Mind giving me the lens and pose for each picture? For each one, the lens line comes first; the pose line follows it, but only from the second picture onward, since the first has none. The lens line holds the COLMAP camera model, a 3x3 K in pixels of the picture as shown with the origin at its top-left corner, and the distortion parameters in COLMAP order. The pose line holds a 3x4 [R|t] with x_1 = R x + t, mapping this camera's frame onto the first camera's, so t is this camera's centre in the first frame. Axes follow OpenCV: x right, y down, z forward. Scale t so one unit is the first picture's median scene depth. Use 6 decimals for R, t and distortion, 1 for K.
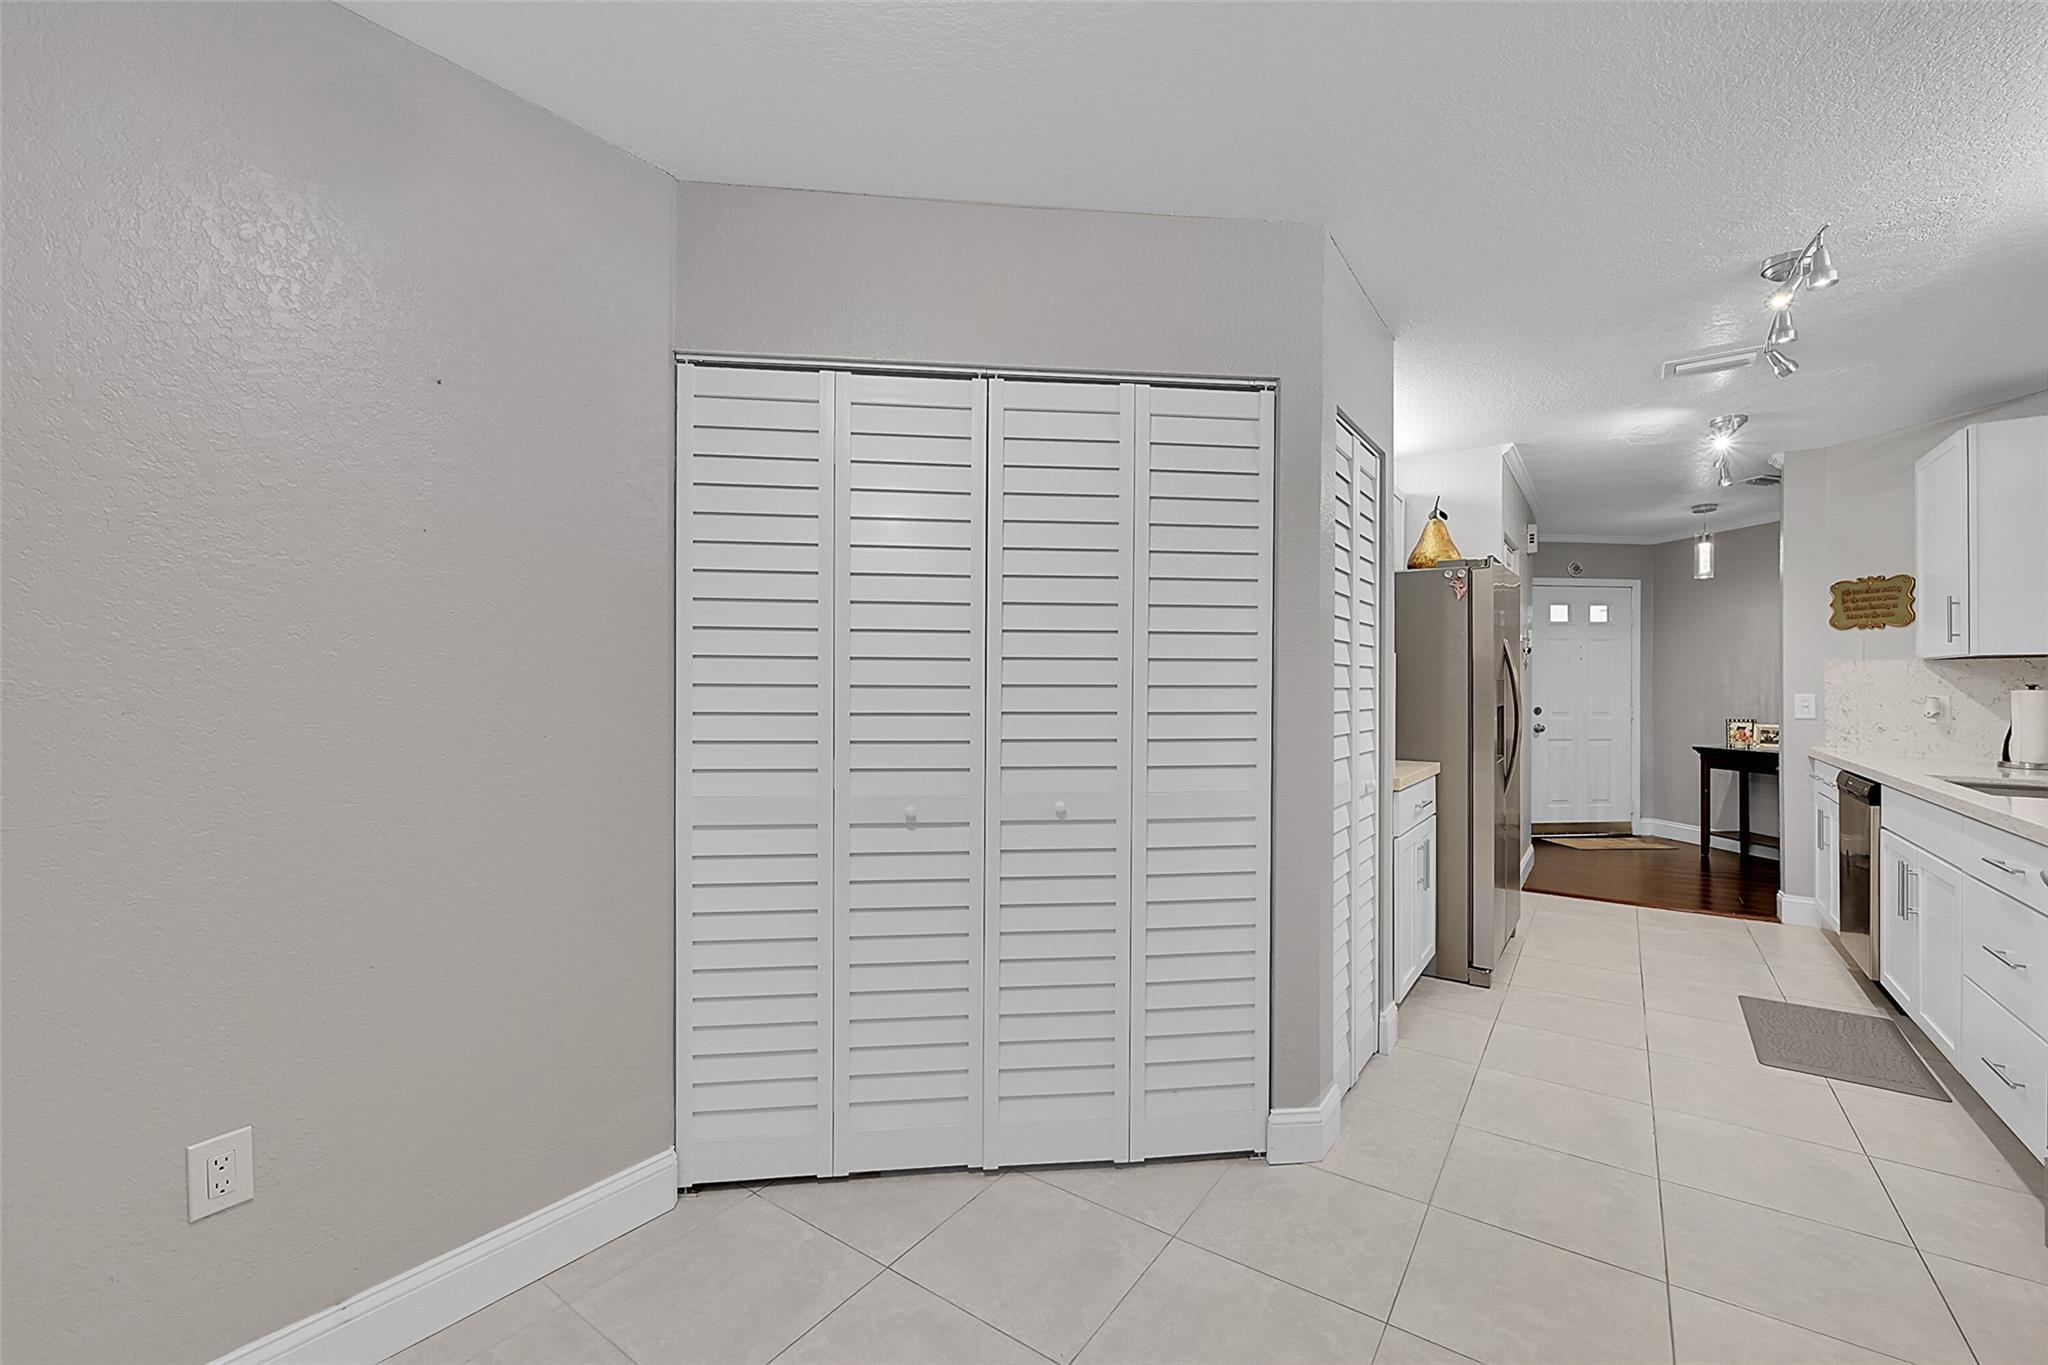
lens RADIAL K [[838.3, 0, 1019.3], [0, 838.3, 683.4], [0, 0, 1]] dist [-0.000850, 0.000089]
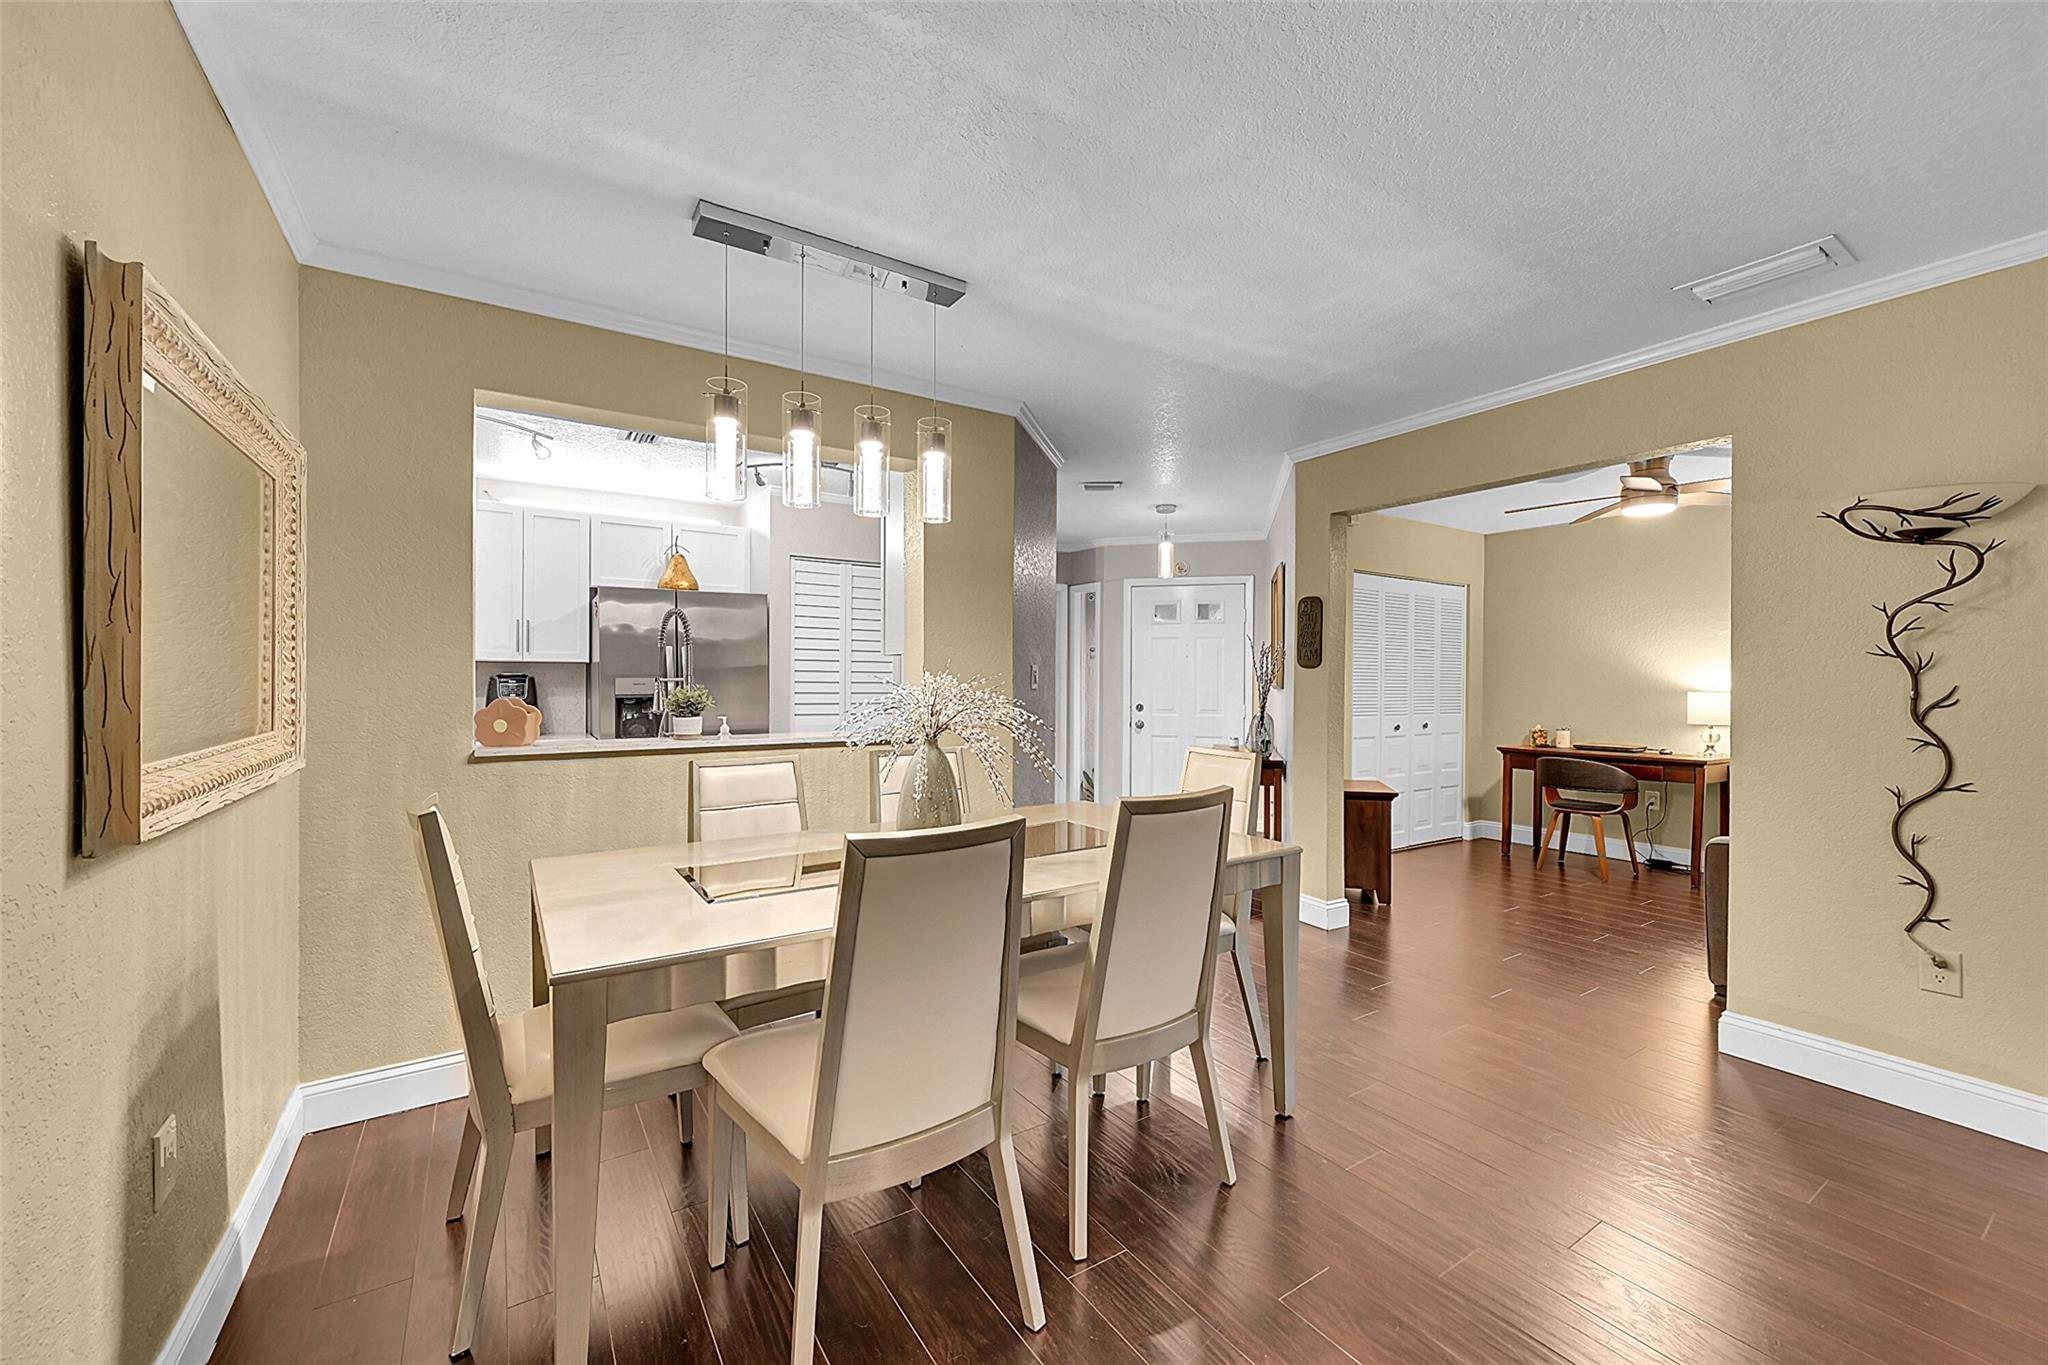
lens RADIAL K [[810.5, 0, 1023.5], [0, 810.5, 678.8], [0, 0, 1]] dist [-0.000422, -0.000040]
pose [[0.931560, 0.000496, -0.363587, 1.413318], [-0.001675, 0.999994, -0.002926, 0.000980], [0.363584, 0.003334, 0.931556, 0.032735]]
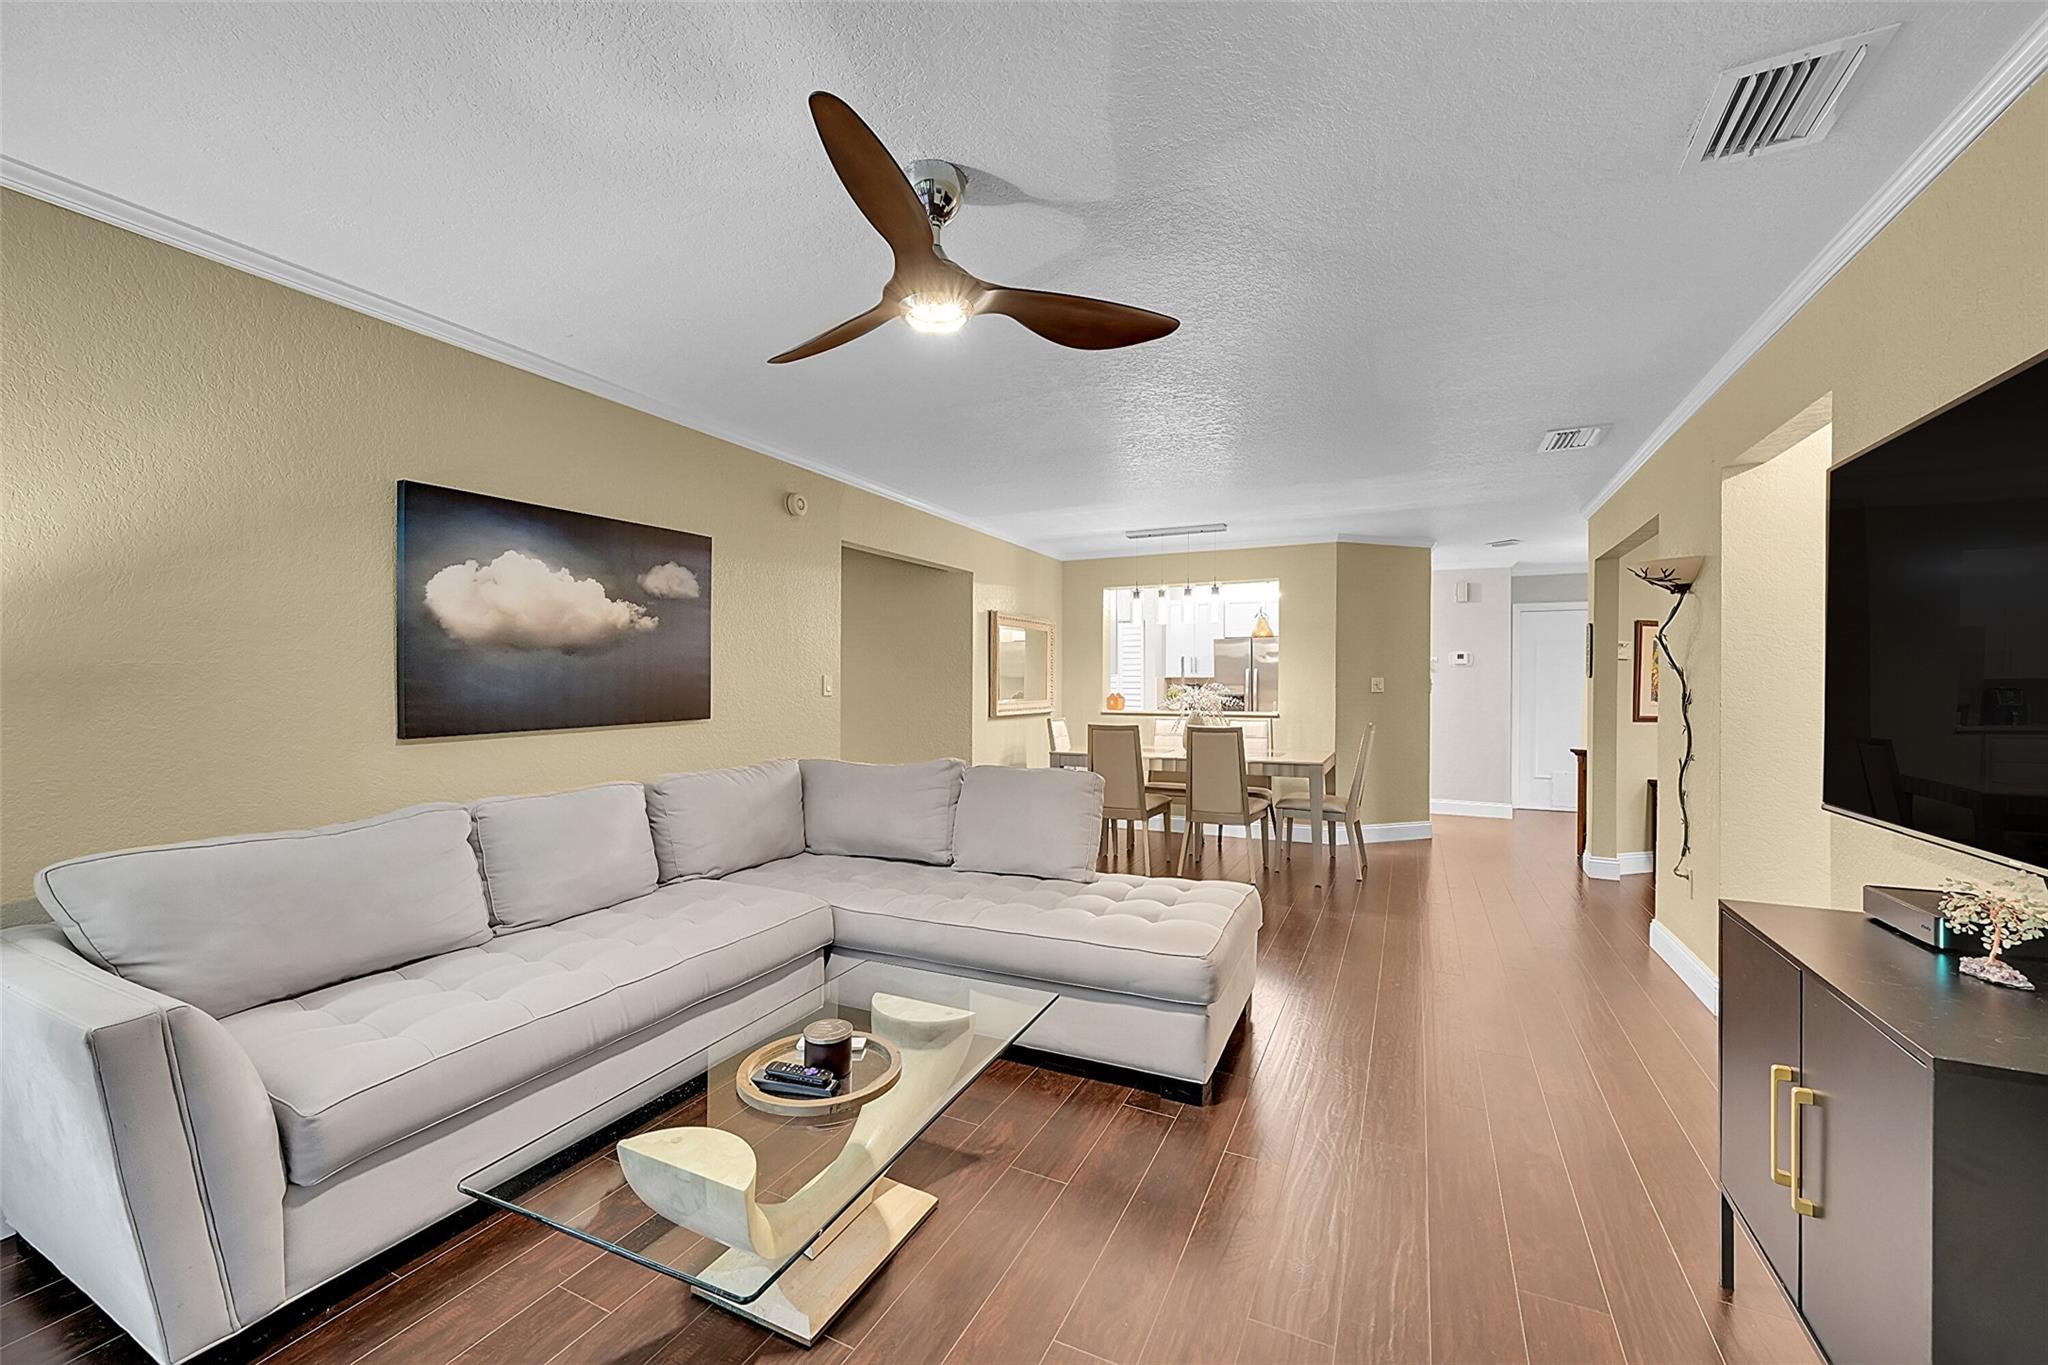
lens RADIAL K [[806.8, 0, 1019.9], [0, 806.8, 683.8], [0, 0, 1]] dist [0.000517, -0.000165]
pose [[0.169796, -0.005648, -0.985463, 2.512842], [-0.002117, 0.999979, -0.006096, 0.005910], [0.985477, 0.003121, 0.169781, -0.031113]]
